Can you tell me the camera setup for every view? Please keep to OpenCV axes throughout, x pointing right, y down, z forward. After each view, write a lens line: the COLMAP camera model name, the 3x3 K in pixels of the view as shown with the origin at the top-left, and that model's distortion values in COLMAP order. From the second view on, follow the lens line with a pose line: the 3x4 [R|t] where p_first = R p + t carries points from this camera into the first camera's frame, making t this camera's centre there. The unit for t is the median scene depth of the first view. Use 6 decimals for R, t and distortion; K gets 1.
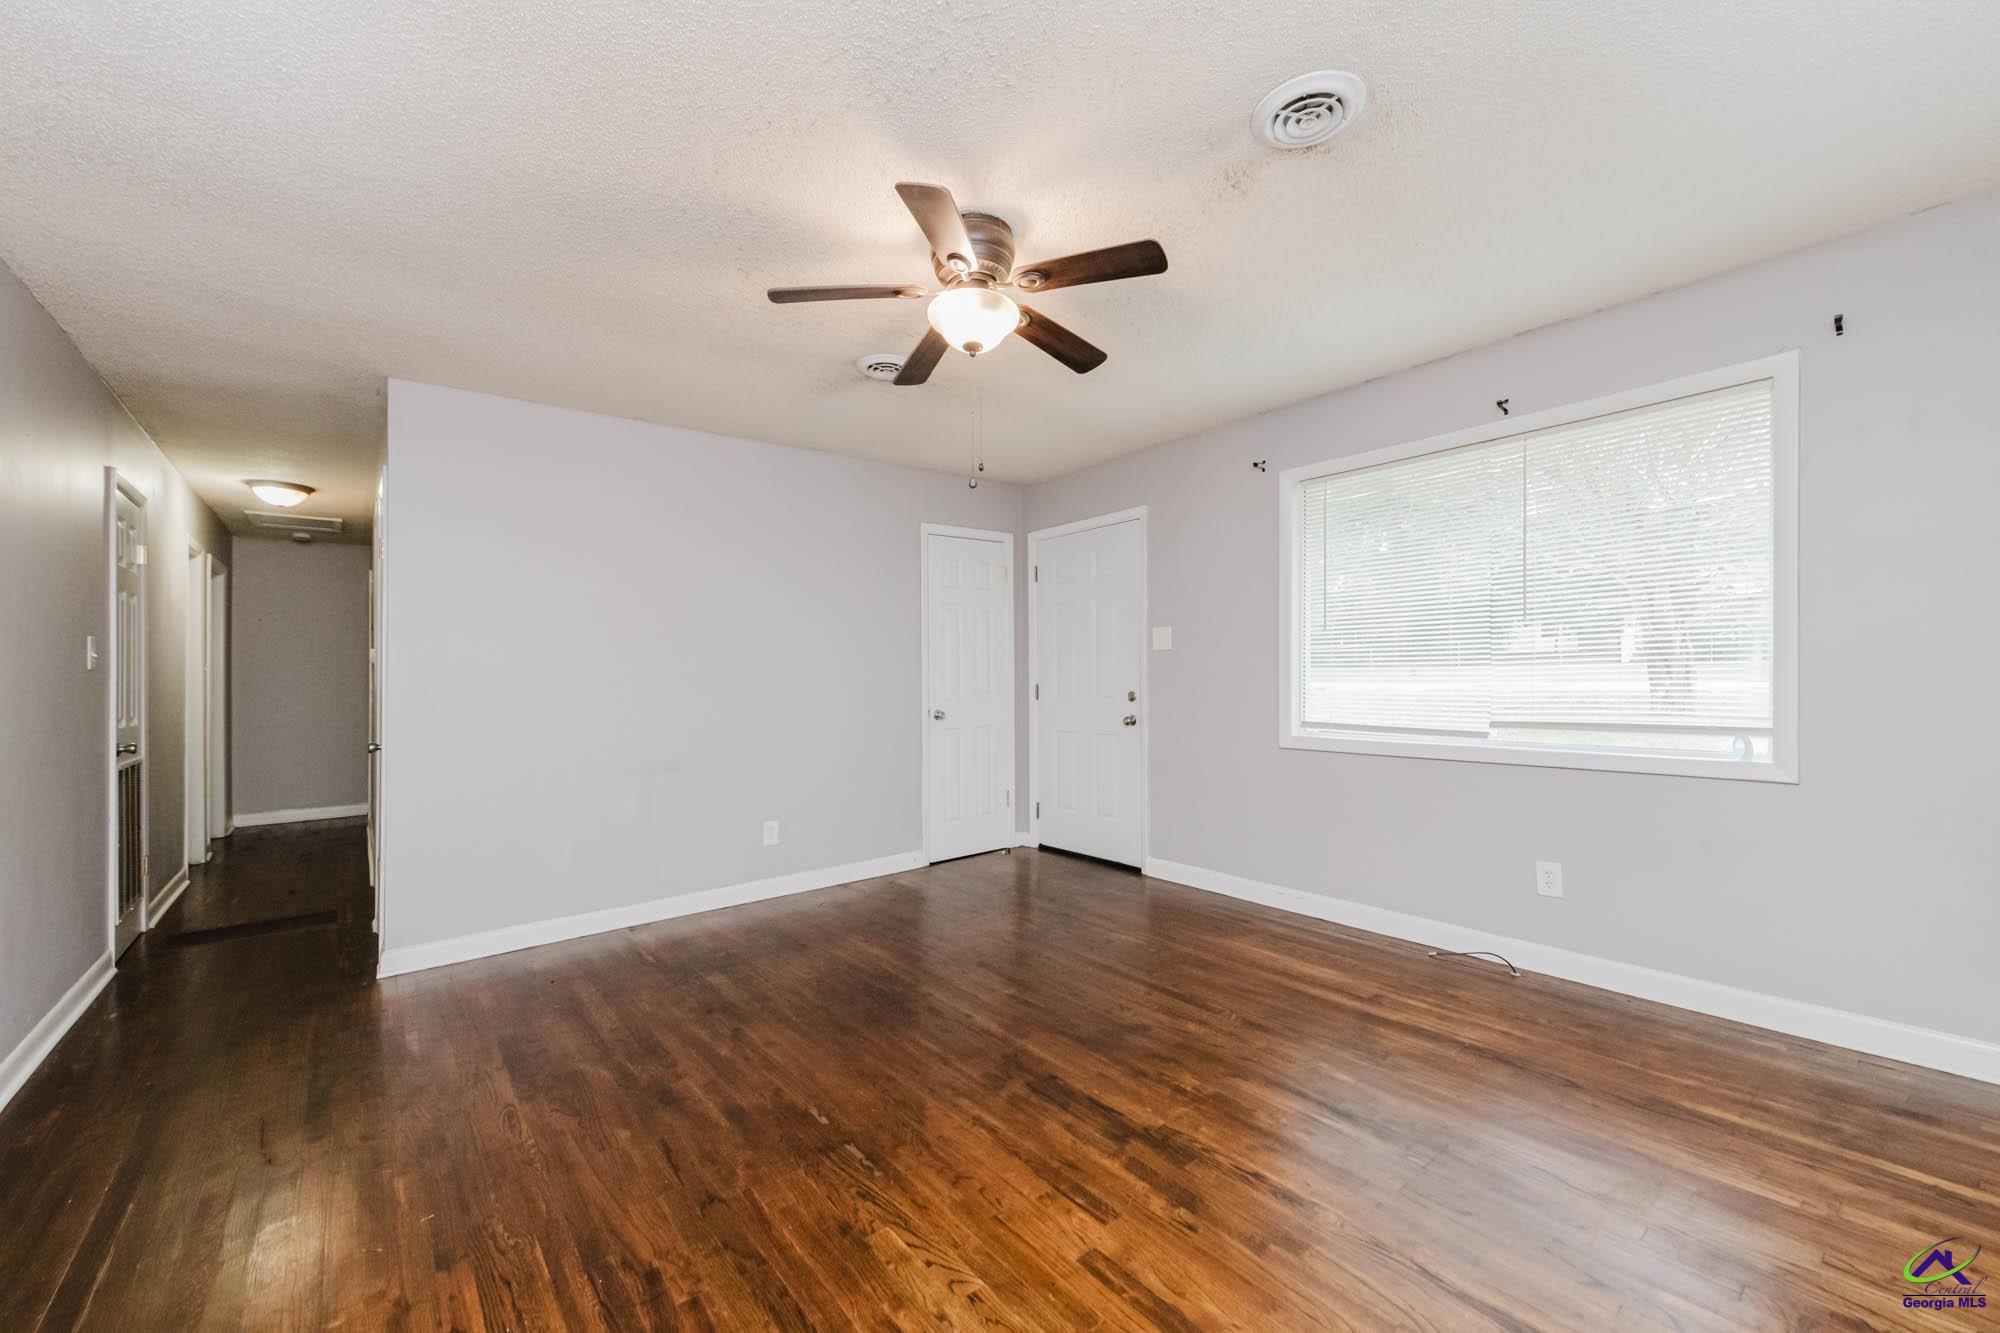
lens RADIAL K [[783.2, 0, 991.3], [0, 783.2, 671.6], [0, 0, 1]] dist [0.008328, -0.002038]
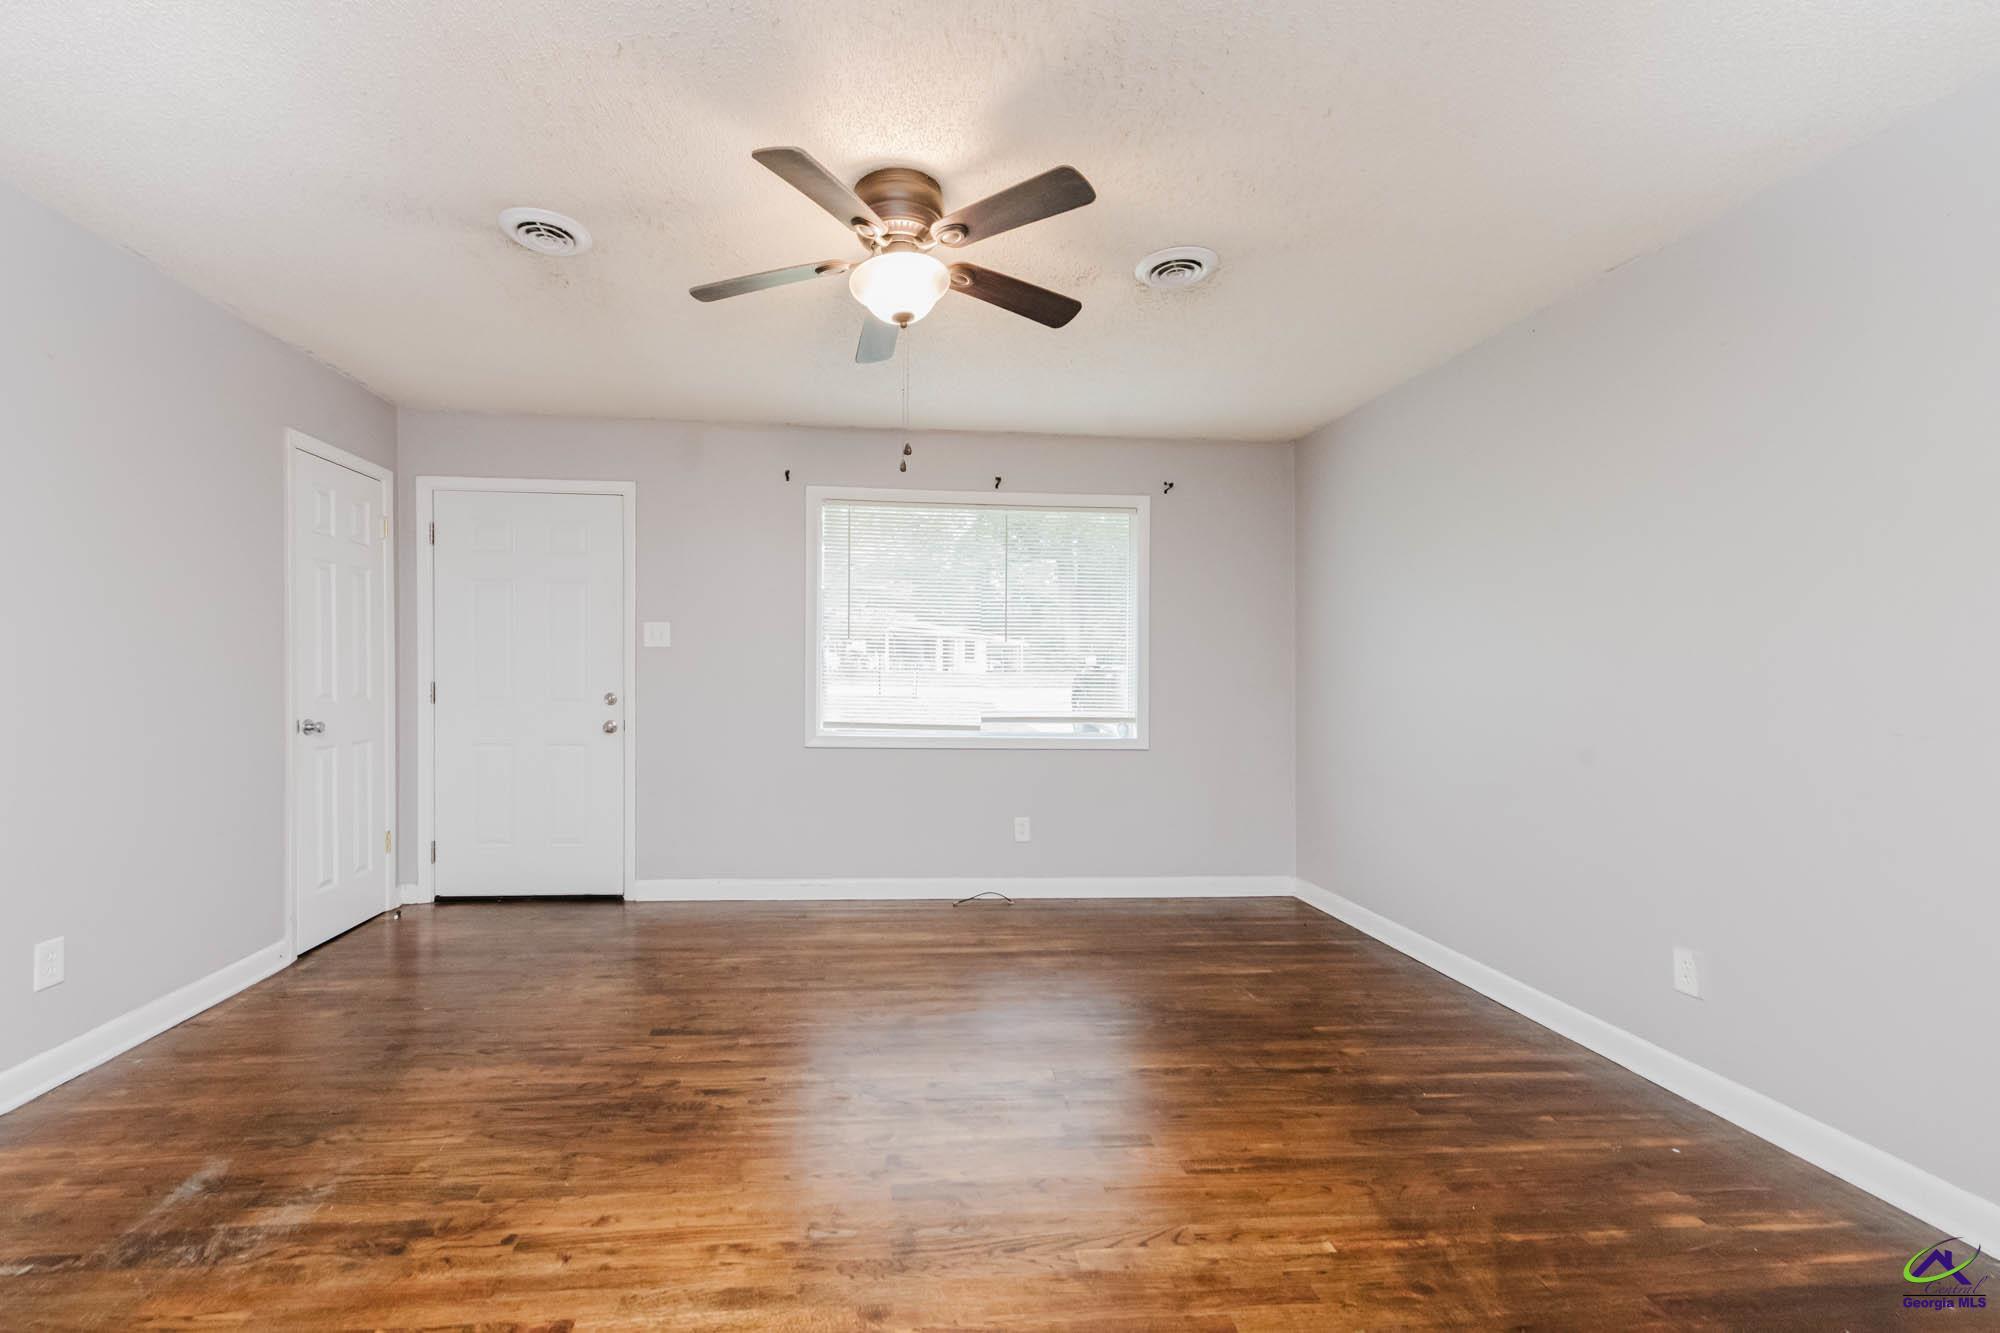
lens RADIAL K [[783.2, 0, 990.7], [0, 783.2, 678.6], [0, 0, 1]] dist [0.008328, -0.002038]
pose [[0.571306, 0.021184, 0.820464, -0.388740], [-0.026441, 0.999623, -0.007398, 0.006314], [-0.820311, -0.017467, 0.571651, 0.213442]]
